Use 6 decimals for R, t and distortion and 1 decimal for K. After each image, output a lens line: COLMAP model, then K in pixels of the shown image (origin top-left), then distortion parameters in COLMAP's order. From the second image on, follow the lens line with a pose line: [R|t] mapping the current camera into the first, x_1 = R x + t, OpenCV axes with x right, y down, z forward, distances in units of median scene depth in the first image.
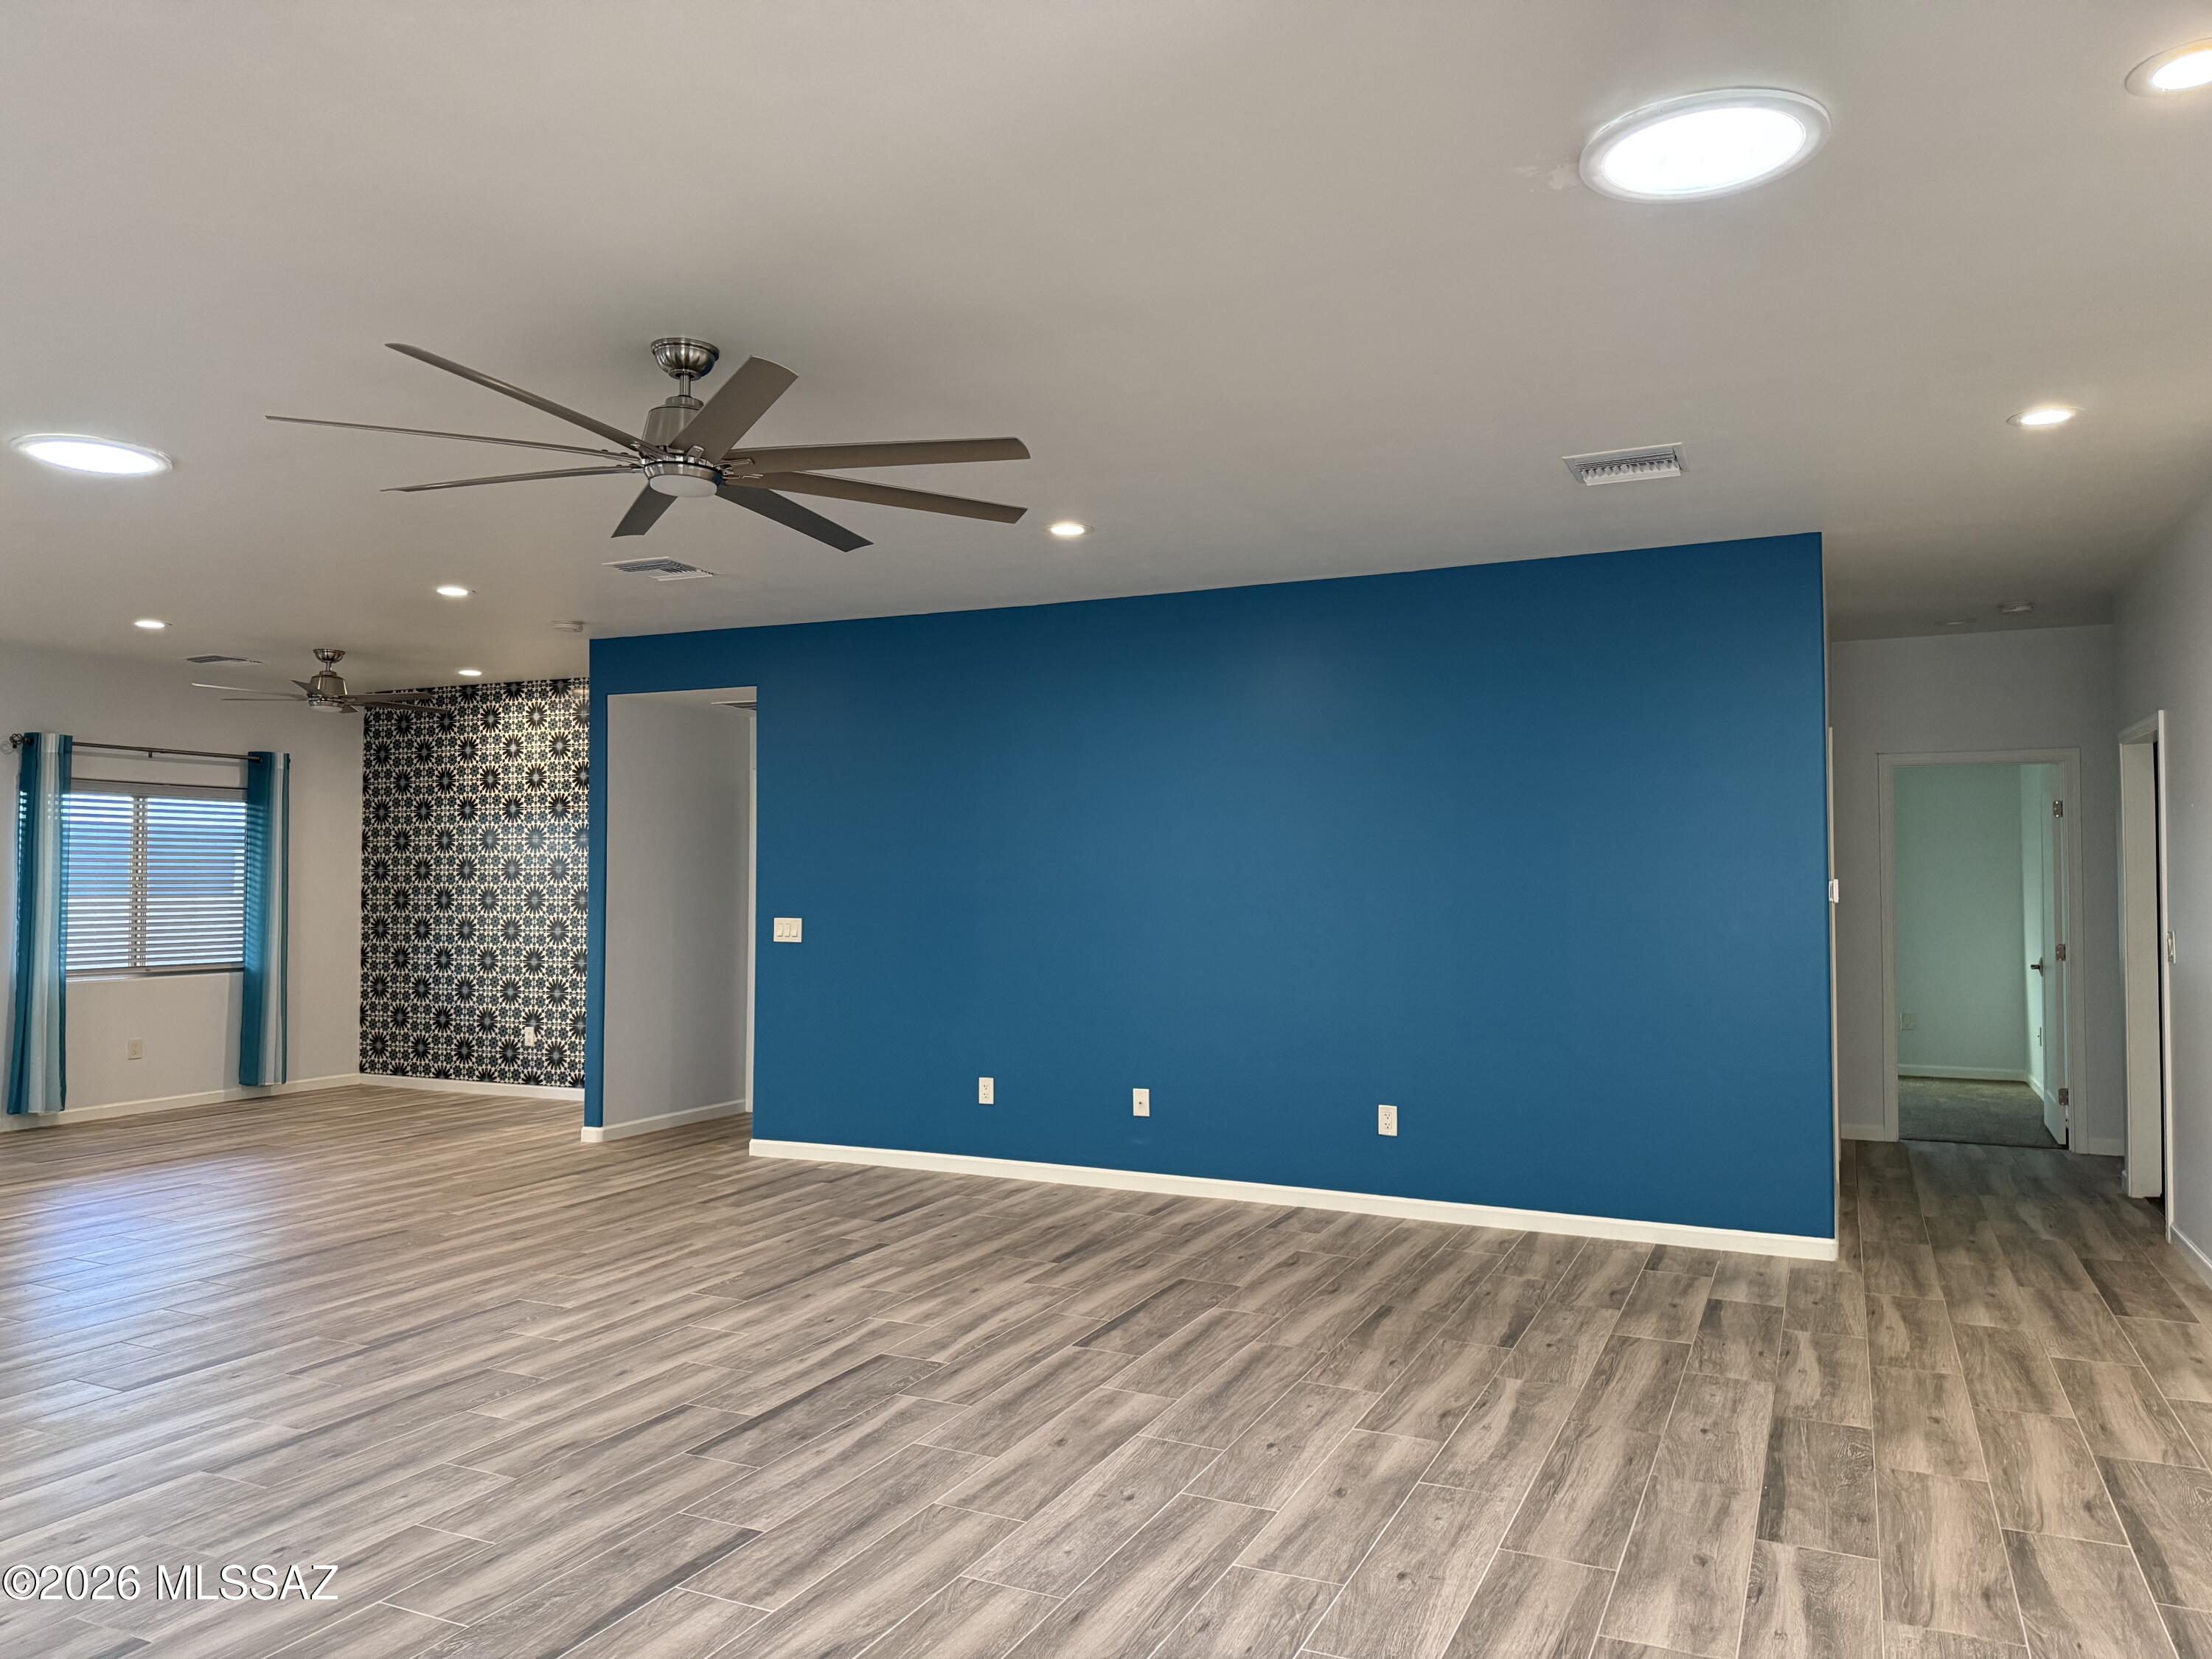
lens RADIAL K [[1578.0, 0, 1103.3], [0, 1578.0, 829.8], [0, 0, 1]] dist [0.047471, -0.000341]
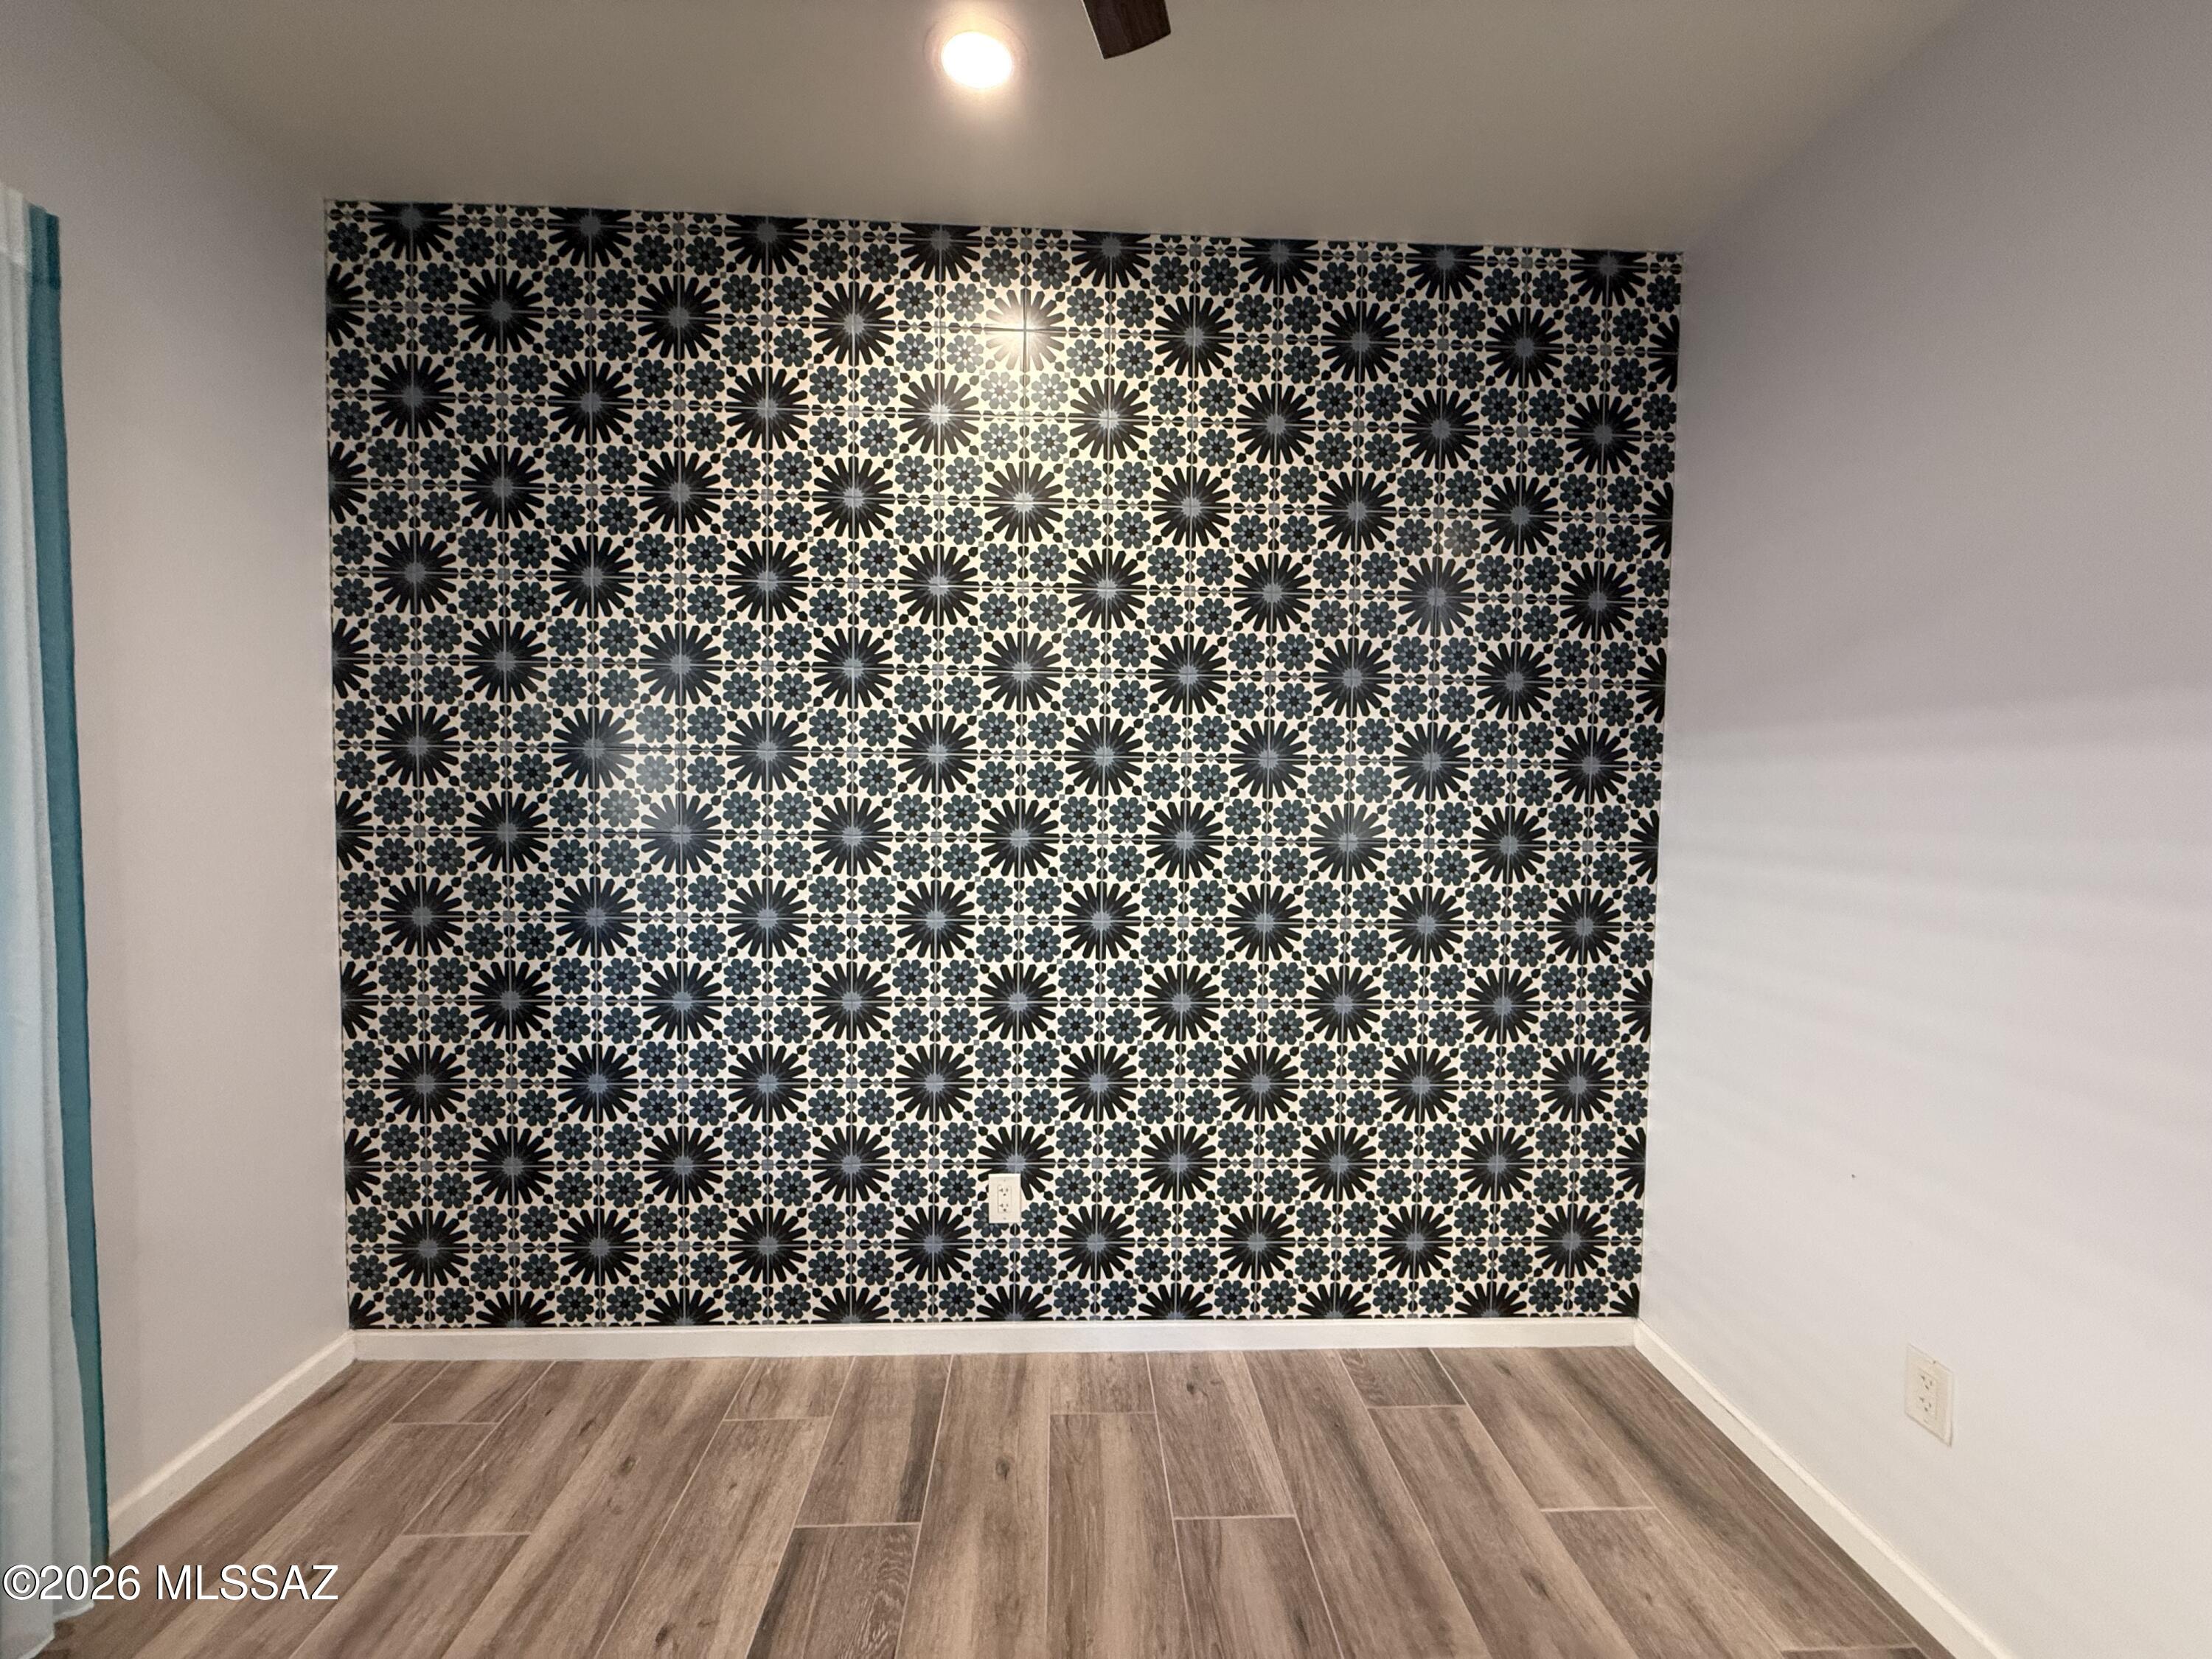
lens RADIAL K [[893.2, 0, 1111.5], [0, 893.2, 828.3], [0, 0, 1]] dist [0.003100, 0.000099]
pose [[0.879345, -0.005671, 0.476152, -0.429844], [-0.030661, 0.997180, 0.068501, 0.026292], [-0.475198, -0.074835, 0.876691, 0.790099]]
